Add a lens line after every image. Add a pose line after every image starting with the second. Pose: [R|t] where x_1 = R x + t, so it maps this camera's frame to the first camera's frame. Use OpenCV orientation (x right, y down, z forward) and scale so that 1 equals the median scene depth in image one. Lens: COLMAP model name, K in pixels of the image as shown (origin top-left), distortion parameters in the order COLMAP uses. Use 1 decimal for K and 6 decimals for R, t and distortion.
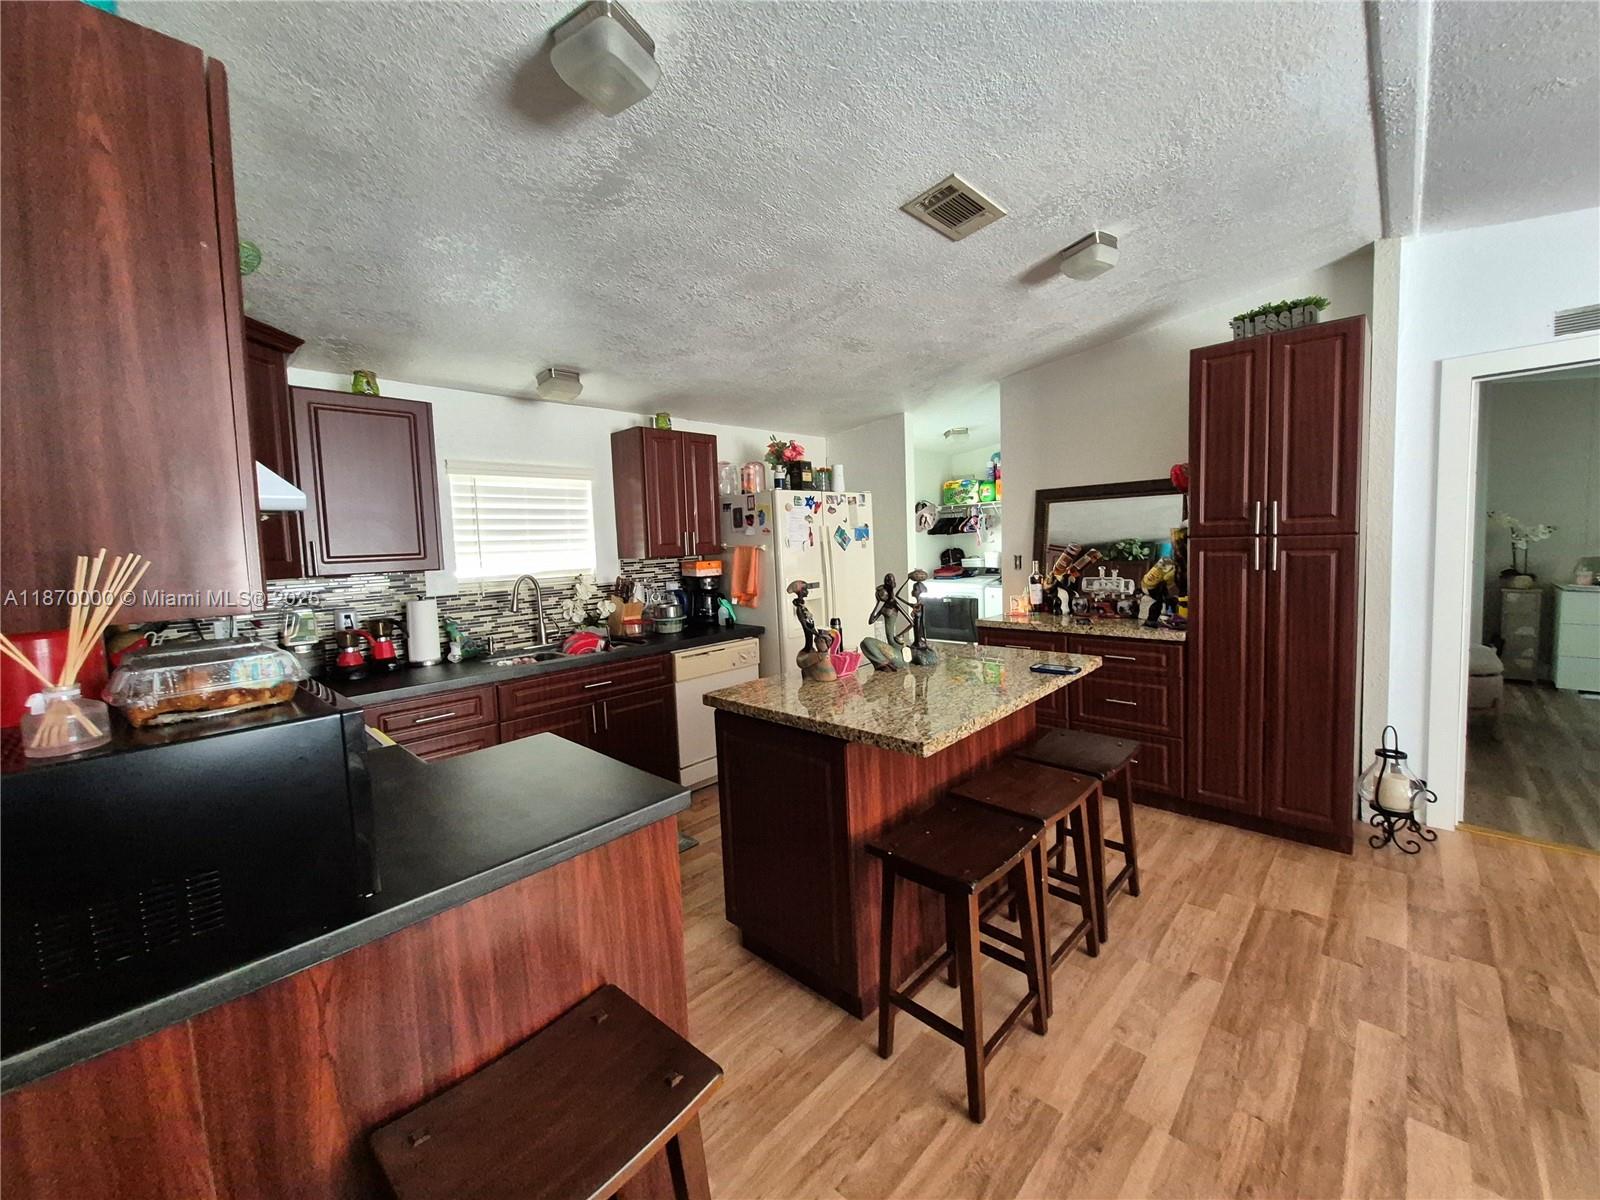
lens RADIAL K [[627.7, 0, 809.0], [0, 627.7, 585.2], [0, 0, 1]] dist [0.002217, 0.000520]
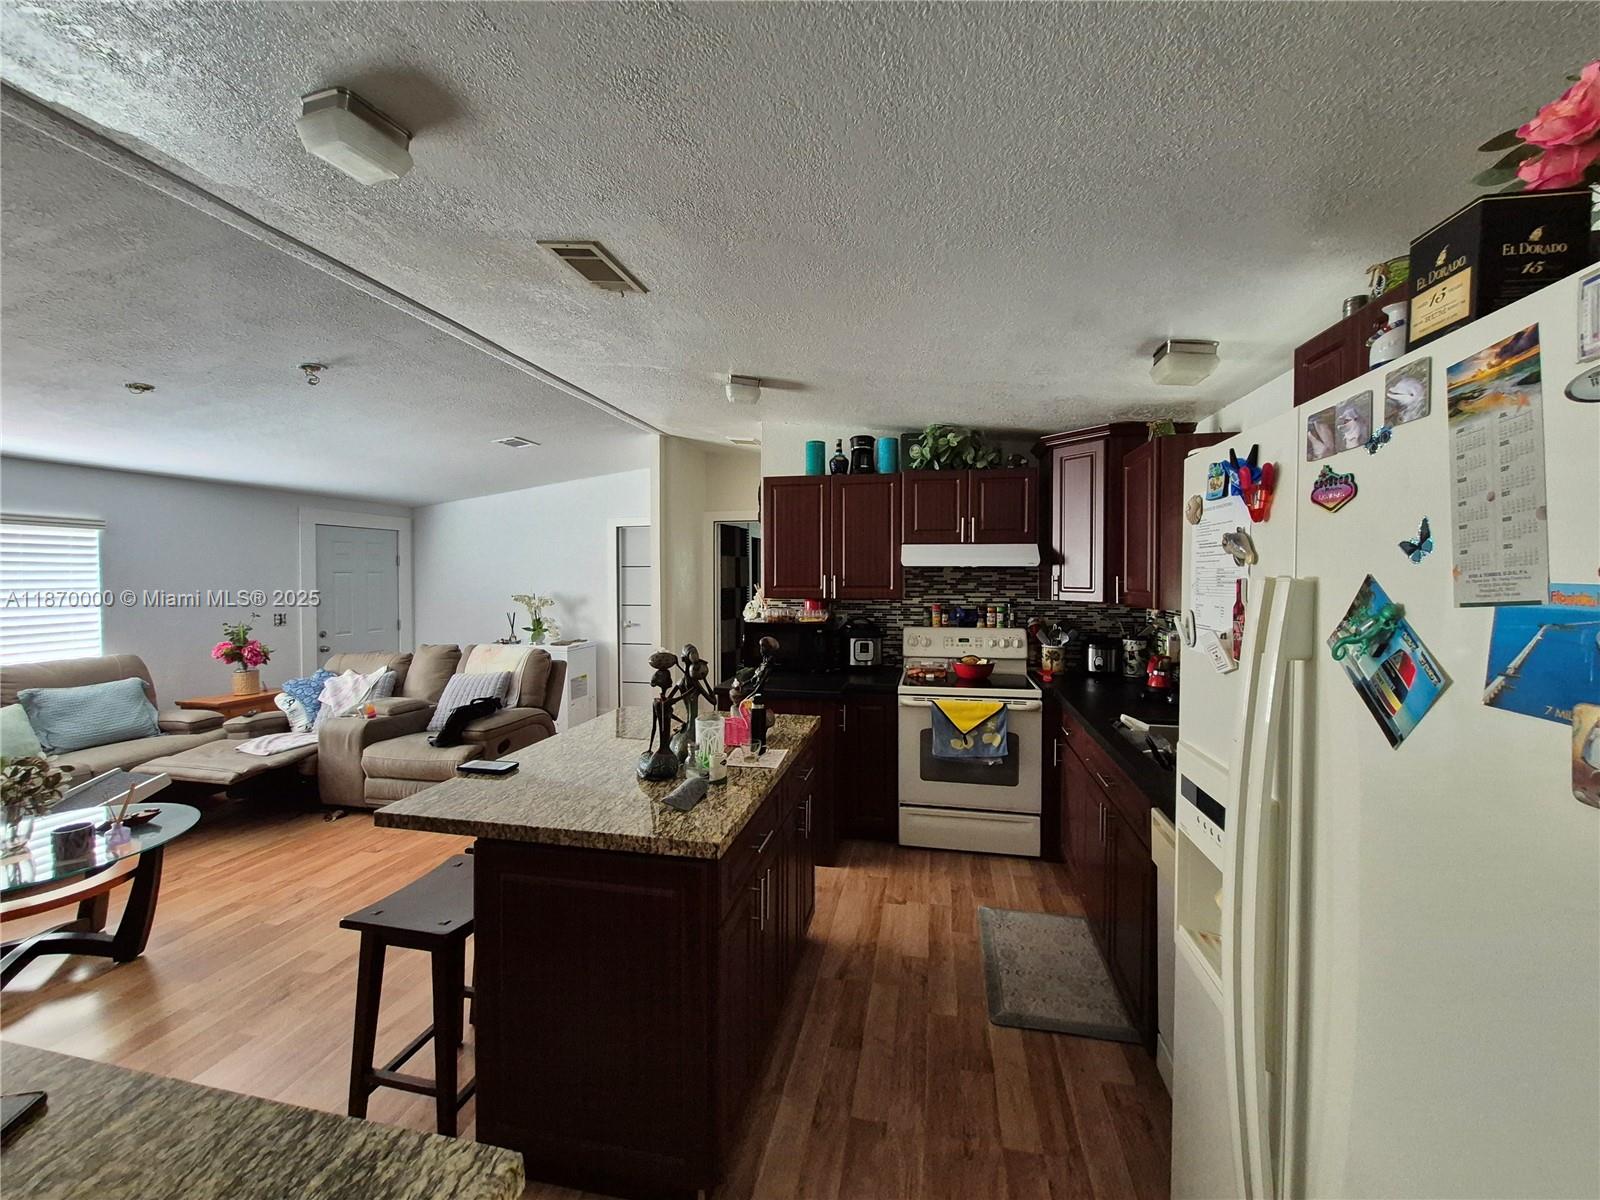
lens RADIAL K [[627.7, 0, 805.8], [0, 627.7, 597.3], [0, 0, 1]] dist [0.002217, 0.000520]
pose [[-0.847790, 0.060899, -0.526824, 0.317559], [-0.004663, 0.992491, 0.122233, -0.135428], [0.530312, 0.106084, -0.841139, 1.316983]]
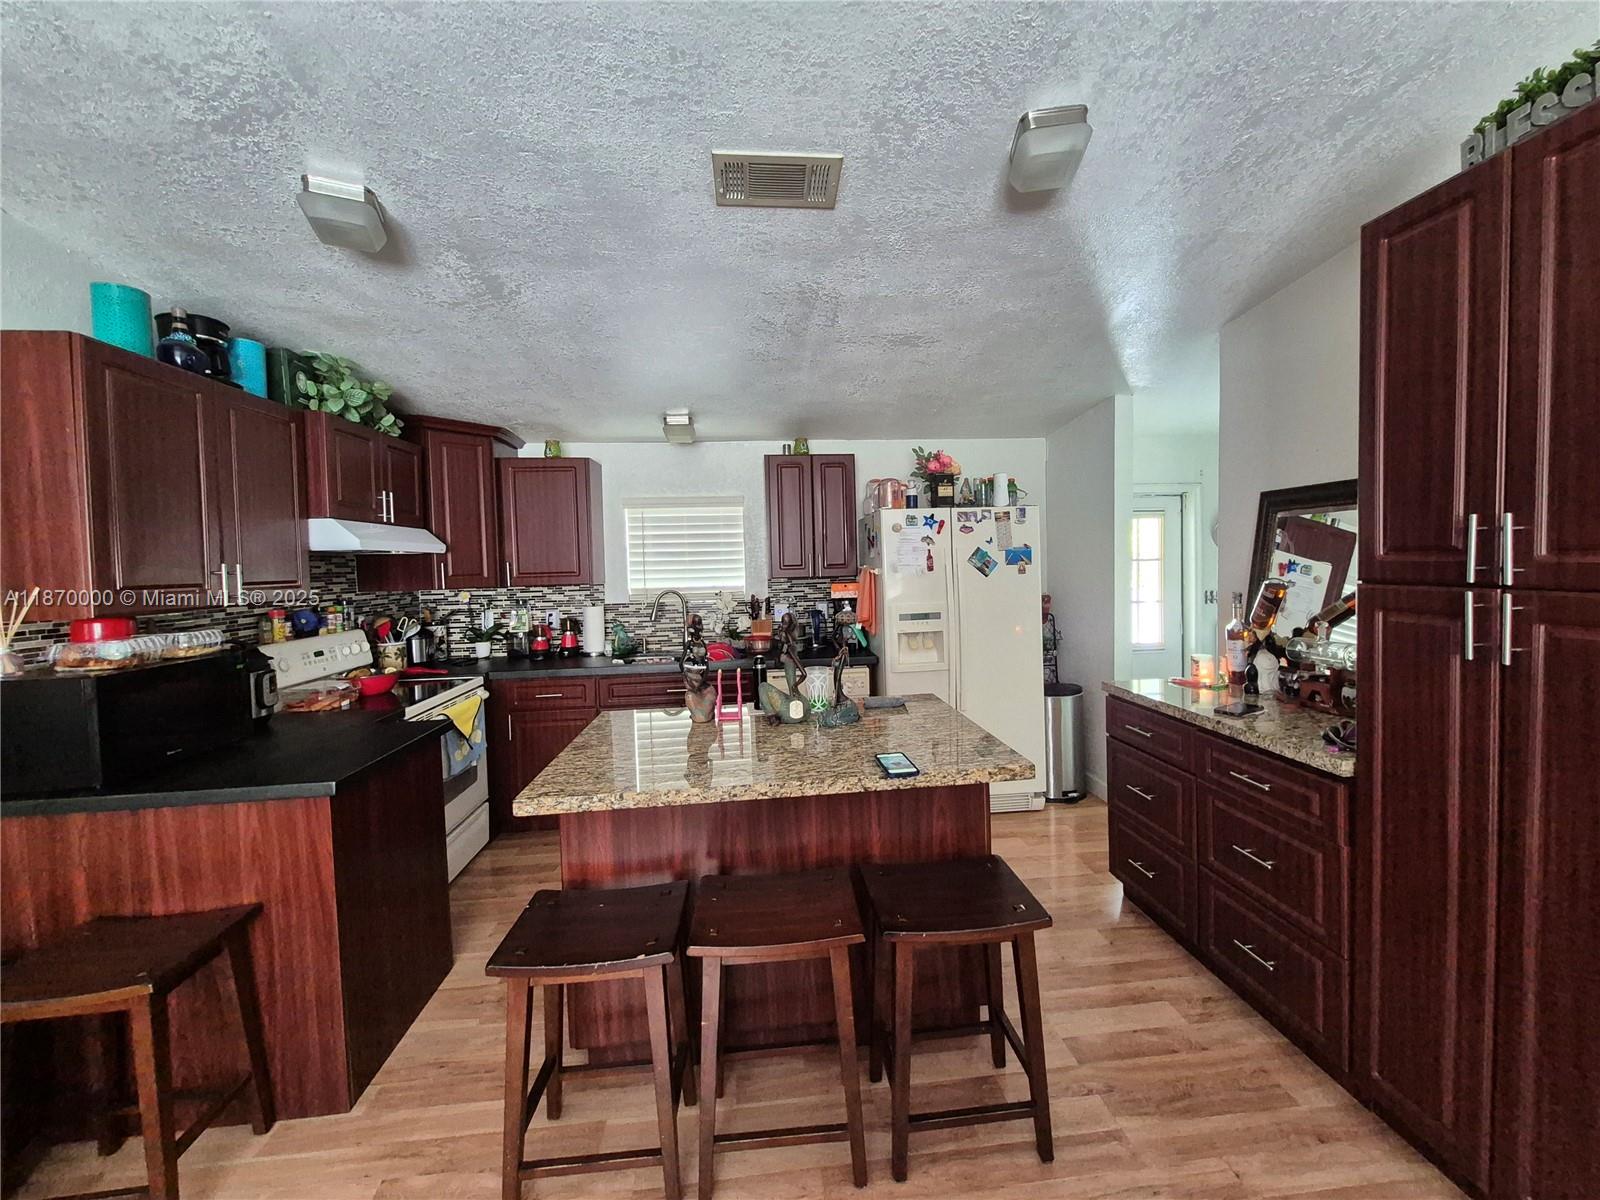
lens RADIAL K [[627.7, 0, 807.2], [0, 627.7, 589.5], [0, 0, 1]] dist [0.002217, 0.000520]
pose [[0.756207, 0.047856, -0.652580, 0.530235], [-0.050514, 0.998615, 0.014697, -0.048512], [0.652379, 0.021851, 0.757578, 0.266007]]
